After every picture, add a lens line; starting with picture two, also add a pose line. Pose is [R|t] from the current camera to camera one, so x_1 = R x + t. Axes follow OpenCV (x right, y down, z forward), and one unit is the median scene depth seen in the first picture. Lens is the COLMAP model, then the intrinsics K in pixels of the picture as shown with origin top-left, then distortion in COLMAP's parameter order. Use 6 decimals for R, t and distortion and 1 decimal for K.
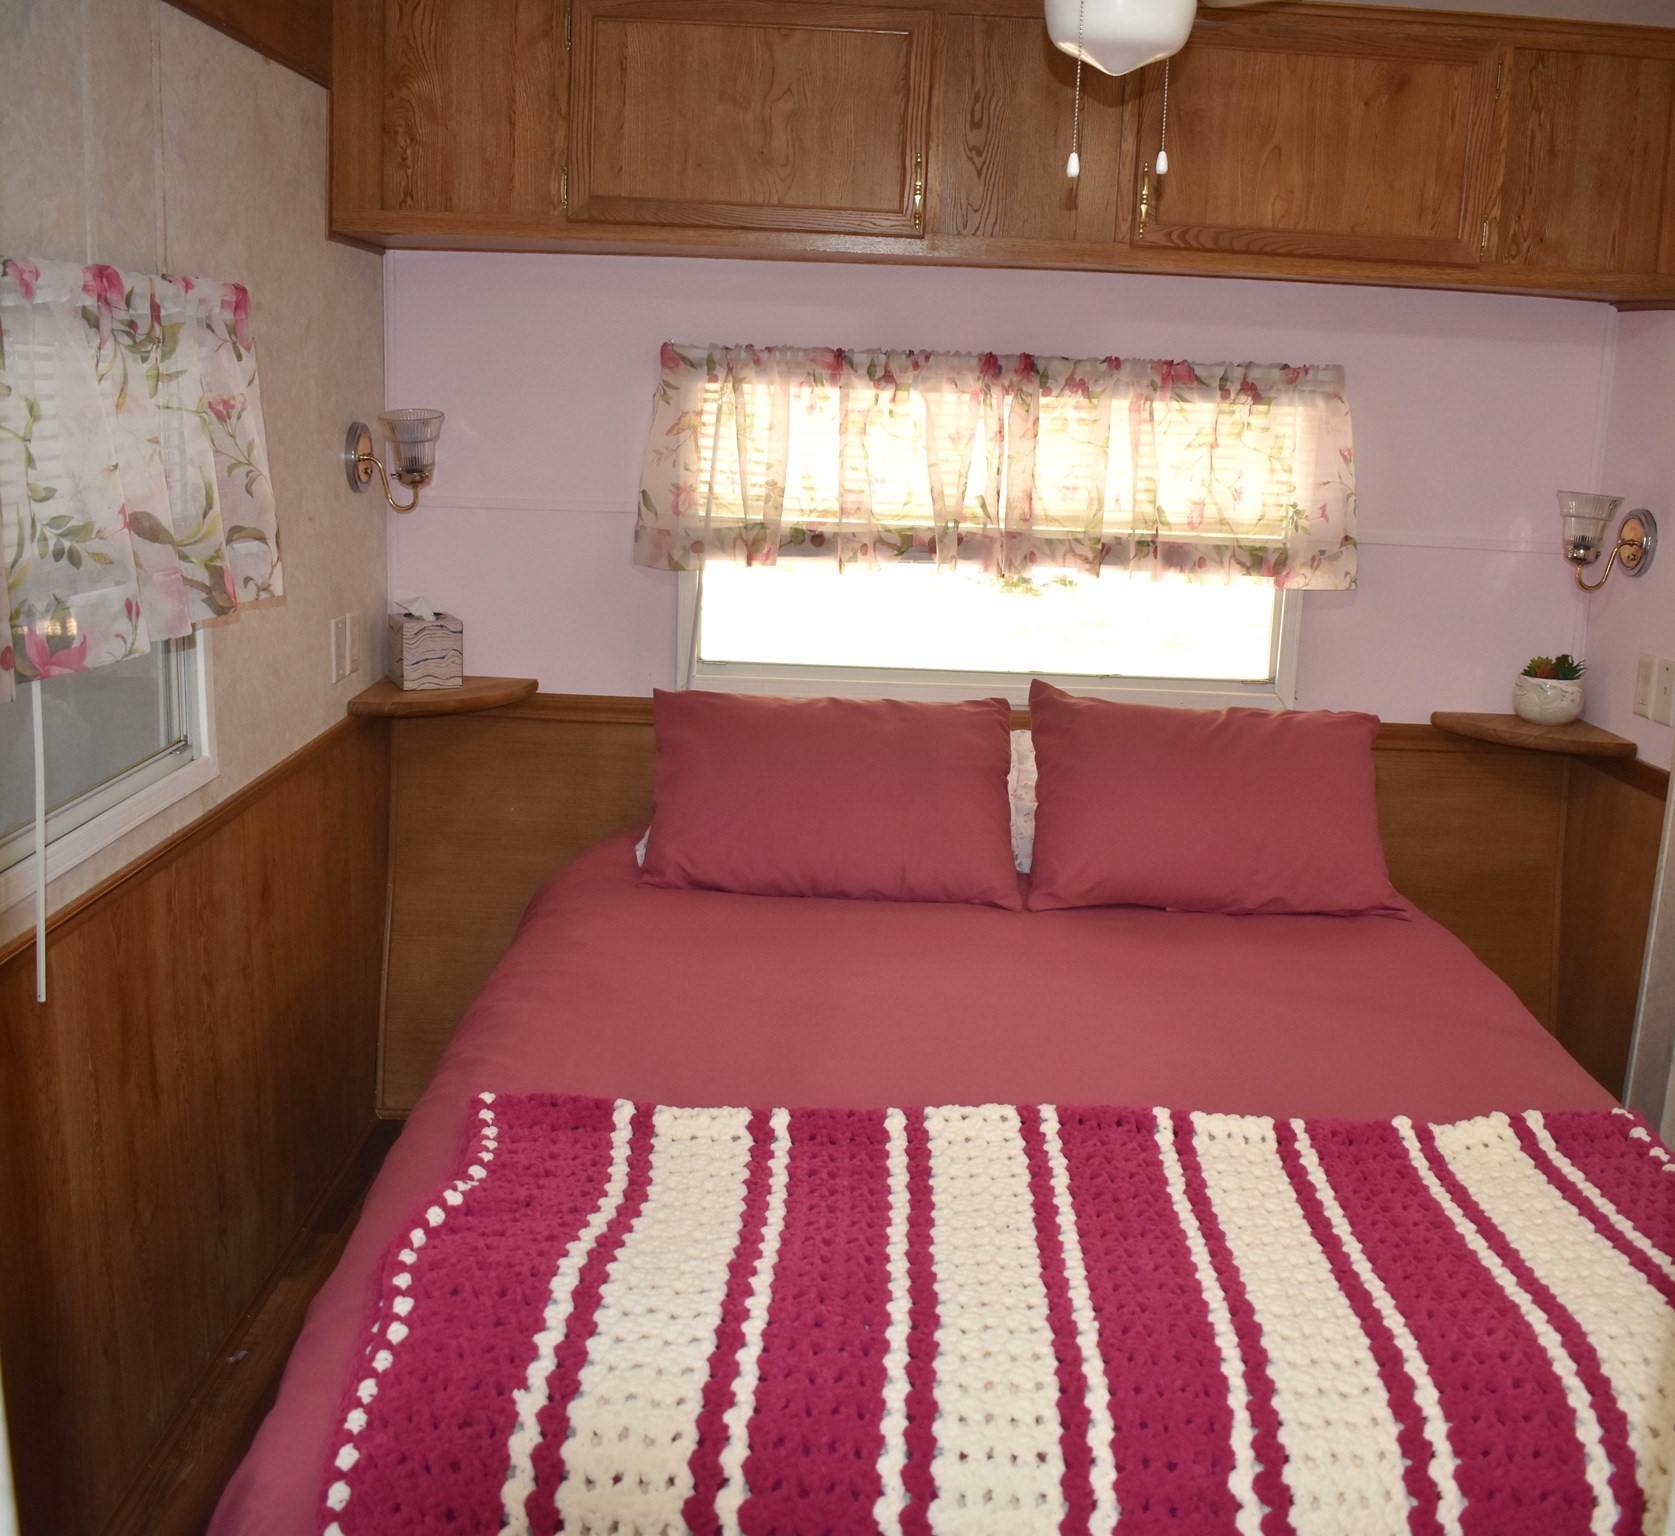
lens RADIAL K [[1780.1, 0, 837.5], [0, 1780.1, 768.0], [0, 0, 1]] dist [-0.085440, 0.021623]
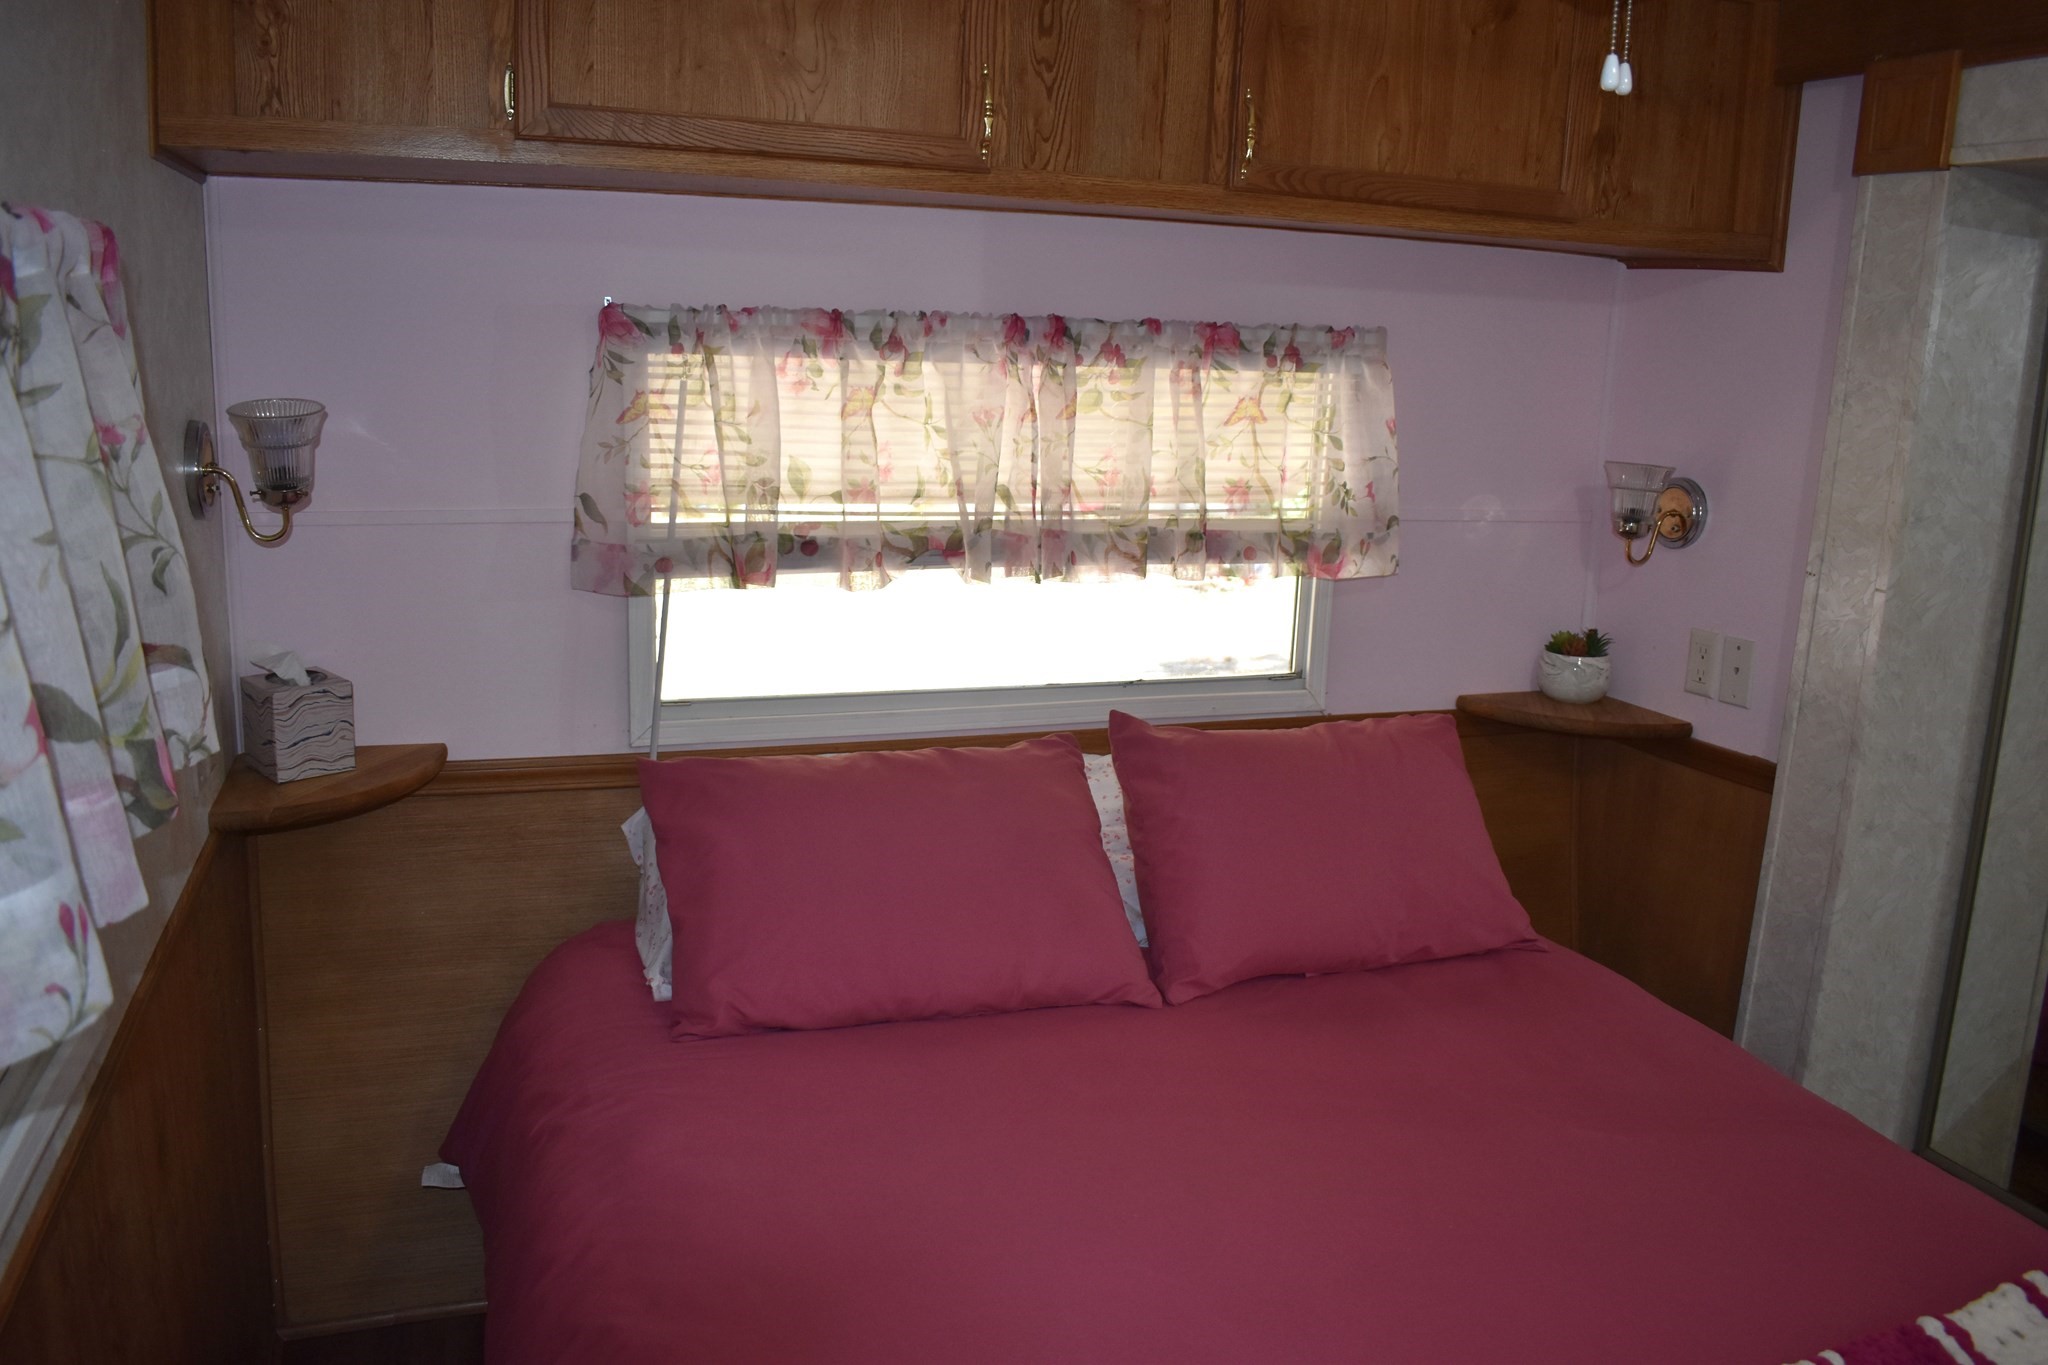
lens RADIAL K [[1599.9, 0, 1024.0], [0, 1599.9, 682.5], [0, 0, 1]] dist [-0.082703, 0.005720]
pose [[0.944207, -0.073773, 0.320984, -0.160890], [0.069061, 0.997272, 0.026056, -0.081793], [-0.322030, -0.002435, 0.946726, 0.292826]]
